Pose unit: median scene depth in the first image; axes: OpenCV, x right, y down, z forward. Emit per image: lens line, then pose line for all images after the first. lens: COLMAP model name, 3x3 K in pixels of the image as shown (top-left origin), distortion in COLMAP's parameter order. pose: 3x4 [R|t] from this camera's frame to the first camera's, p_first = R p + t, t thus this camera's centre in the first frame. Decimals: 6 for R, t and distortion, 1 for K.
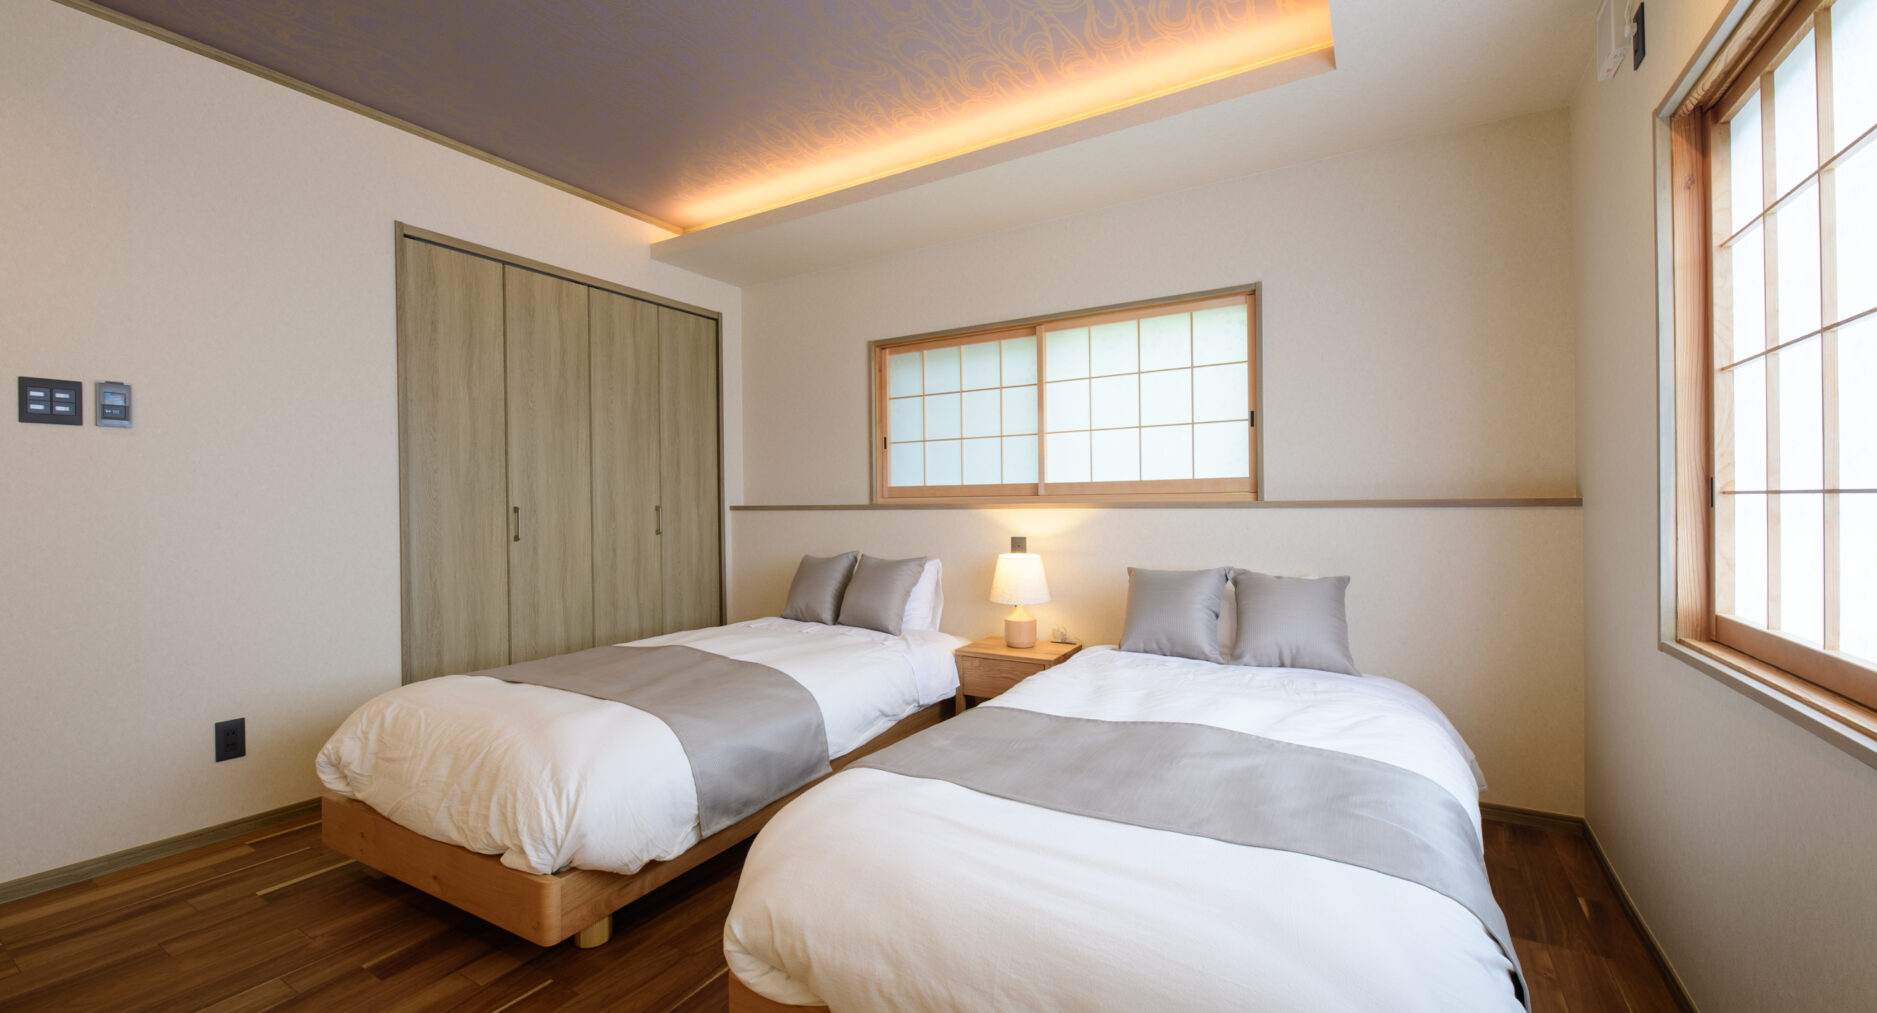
lens RADIAL K [[760.9, 0, 935.8], [0, 760.9, 501.2], [0, 0, 1]] dist [0.015453, -0.010217]
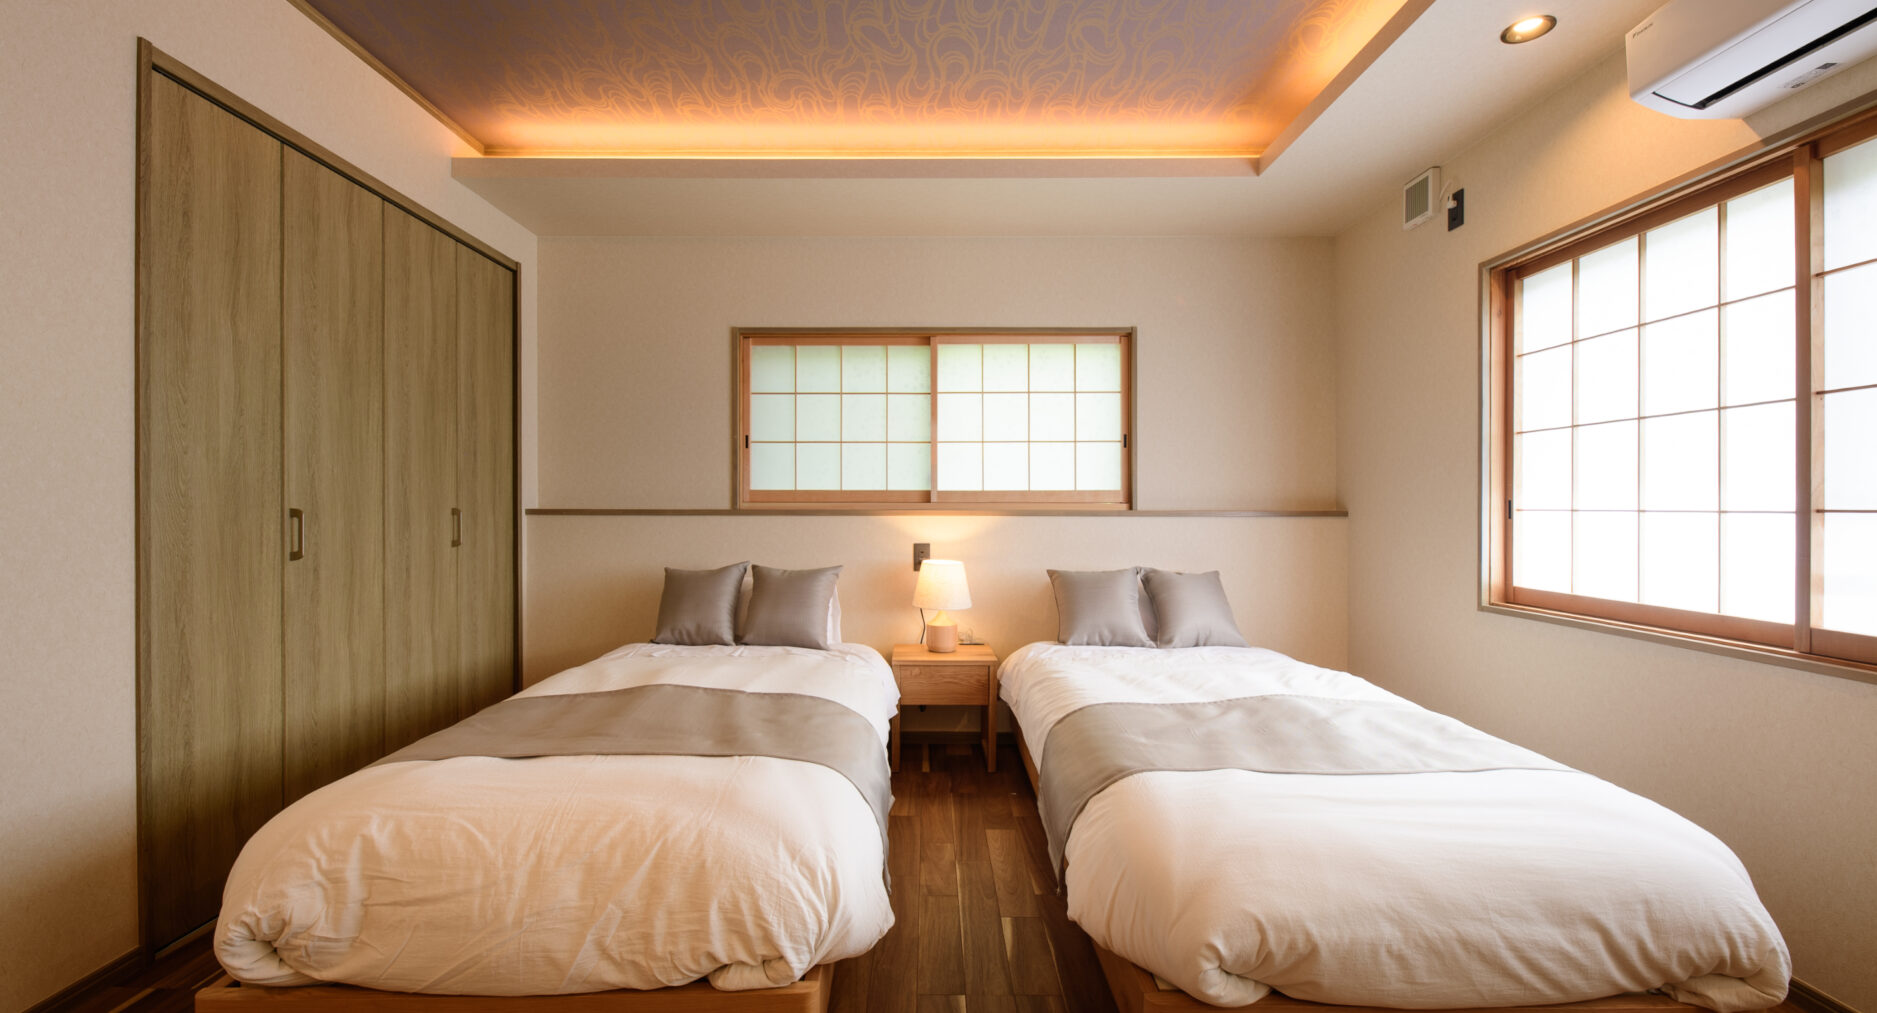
lens RADIAL K [[760.9, 0, 935.8], [0, 760.9, 501.2], [0, 0, 1]] dist [0.015453, -0.010217]
pose [[0.850761, 0.015102, 0.525336, -0.425178], [-0.012142, 0.999885, -0.009080, 0.000046], [-0.525413, 0.001347, 0.850846, 0.135635]]
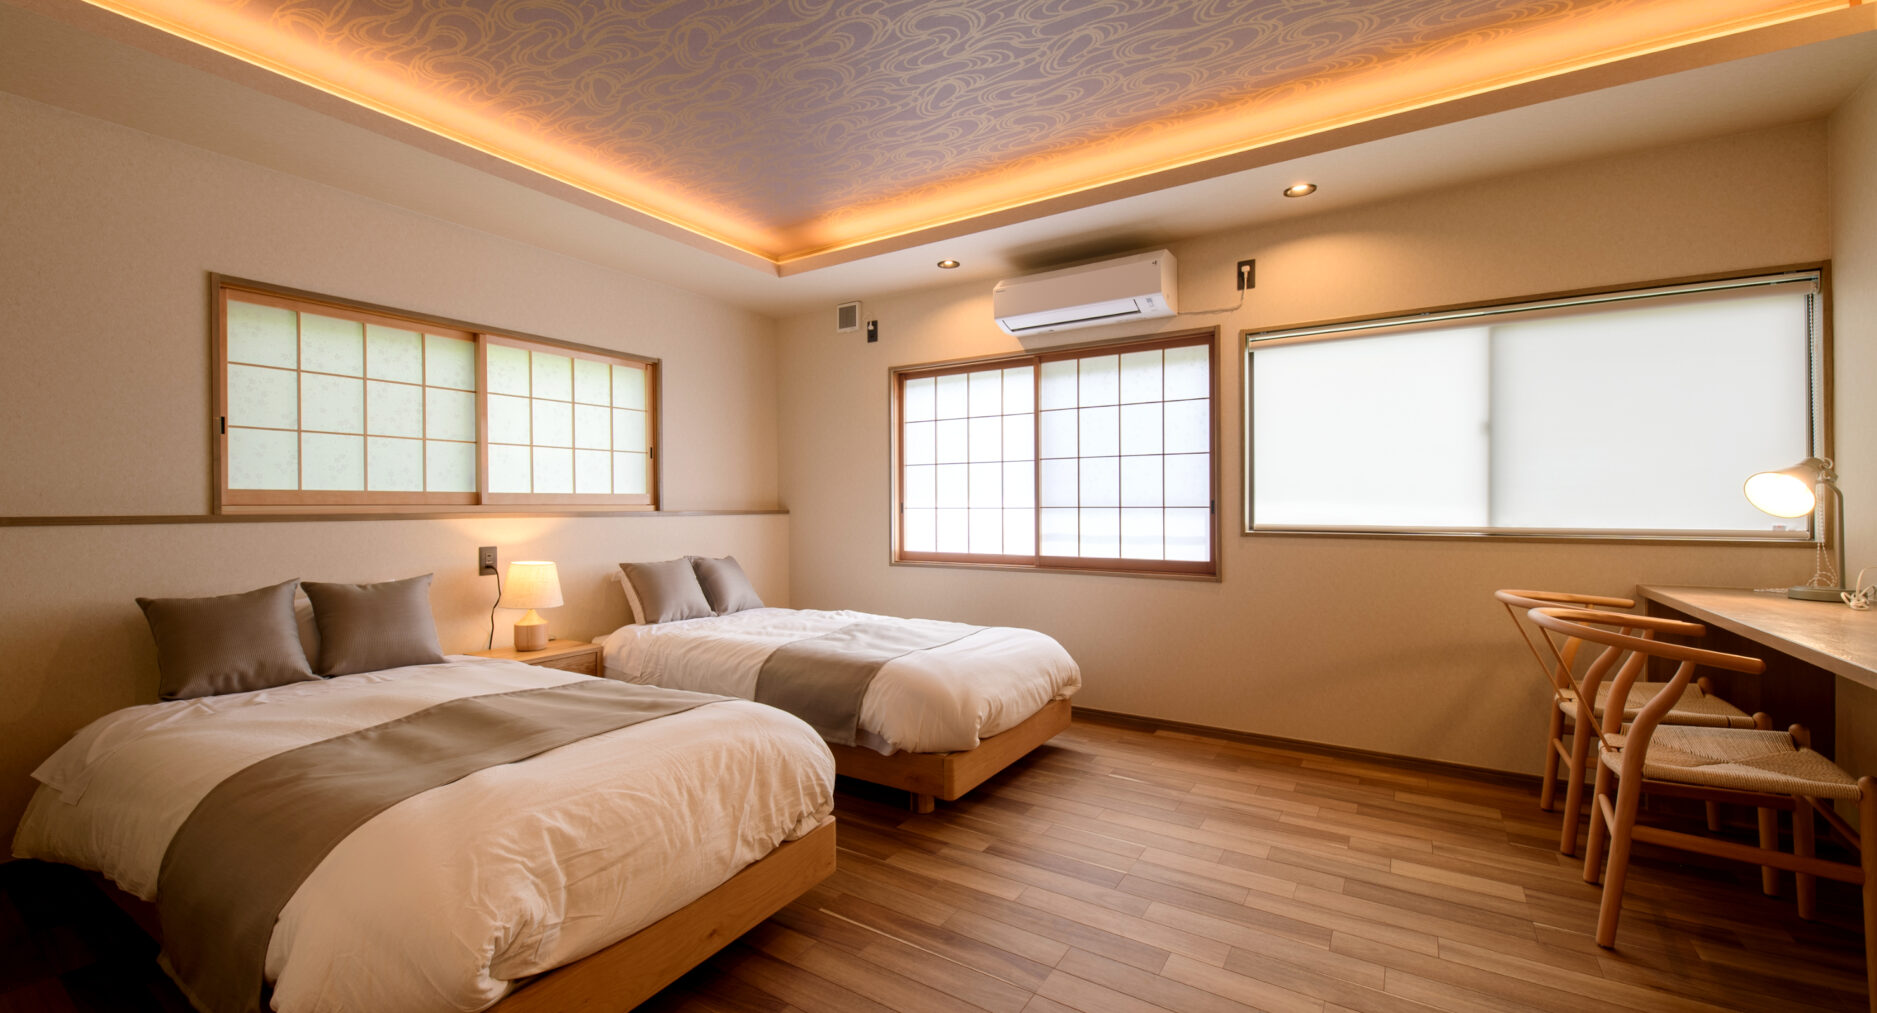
lens RADIAL K [[741.5, 0, 933.7], [0, 741.5, 499.4], [0, 0, 1]] dist [0.017408, -0.008894]
pose [[0.011969, 0.018561, 0.999756, -0.885939], [0.000226, 0.999828, -0.018565, 0.003833], [-0.999928, 0.000448, 0.011962, 0.427172]]
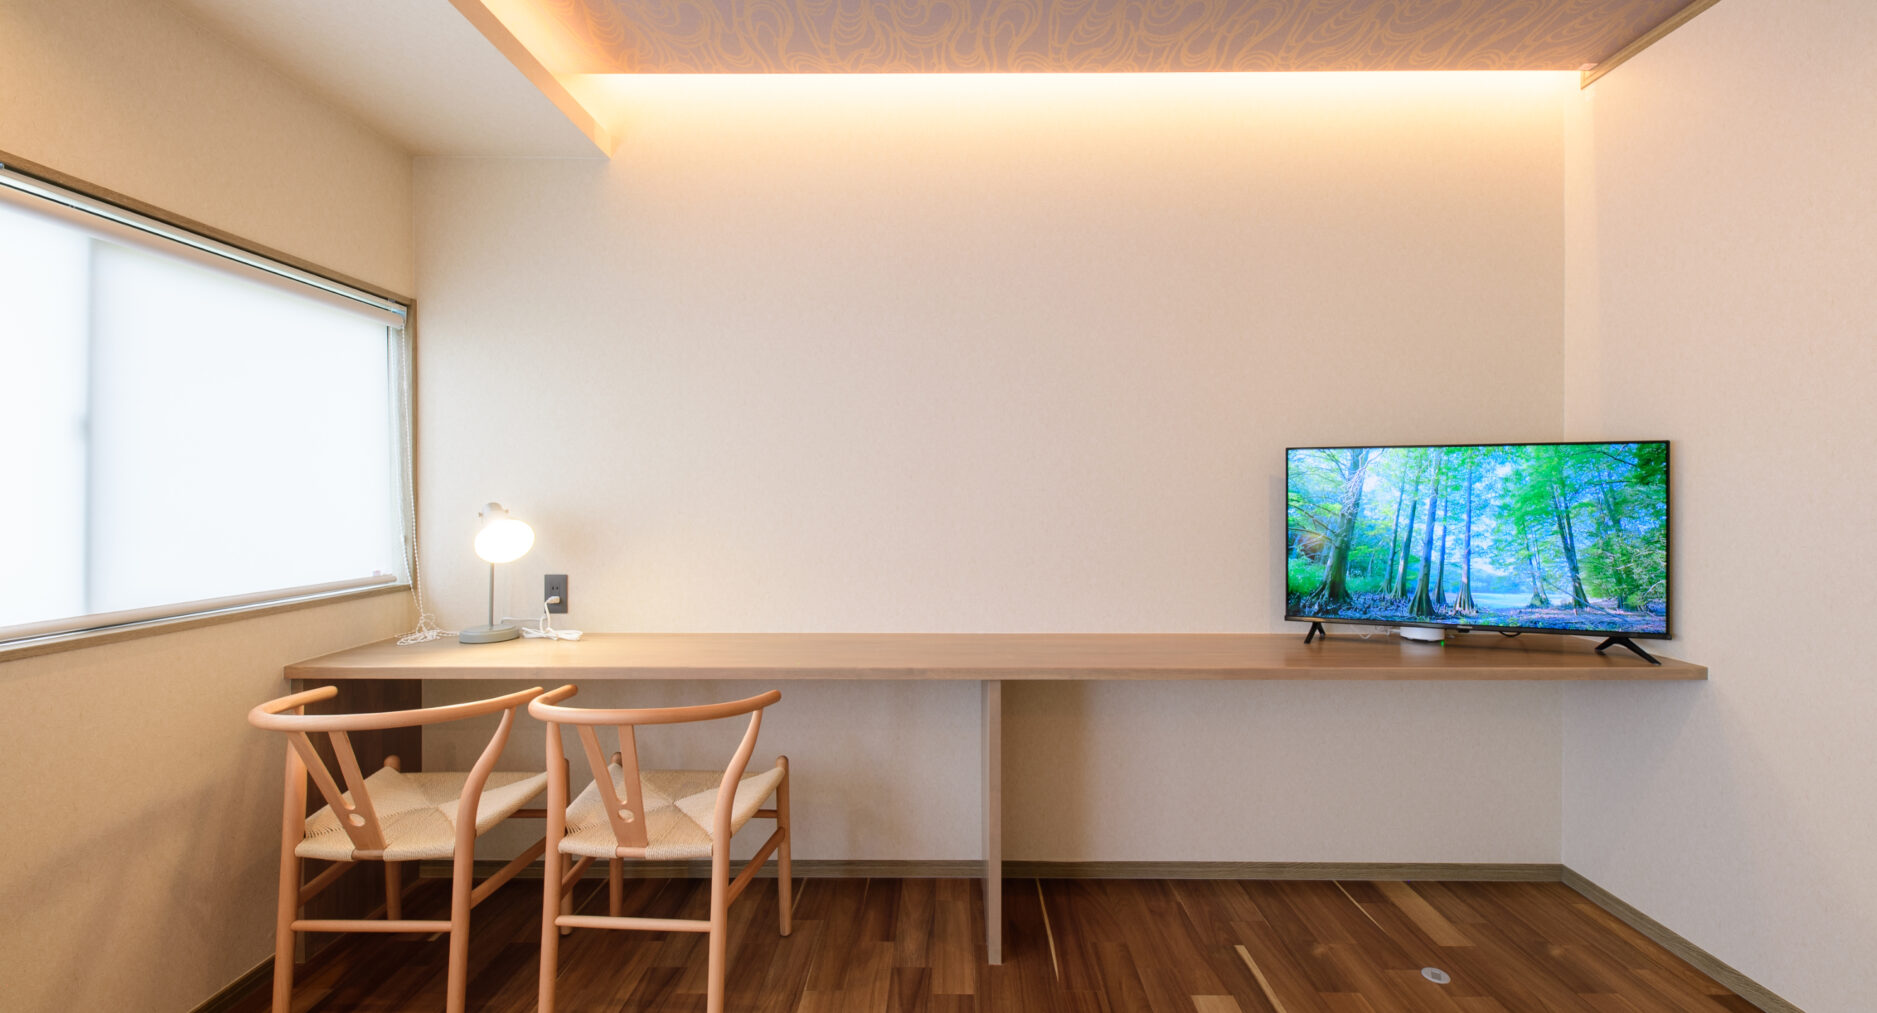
lens RADIAL K [[760.9, 0, 935.8], [0, 760.9, 501.2], [0, 0, 1]] dist [0.015453, -0.010217]
pose [[-0.858314, 0.012414, -0.512975, -0.201617], [0.010170, 0.999923, 0.007181, -0.049716], [0.513025, 0.000947, -0.858373, 0.454139]]
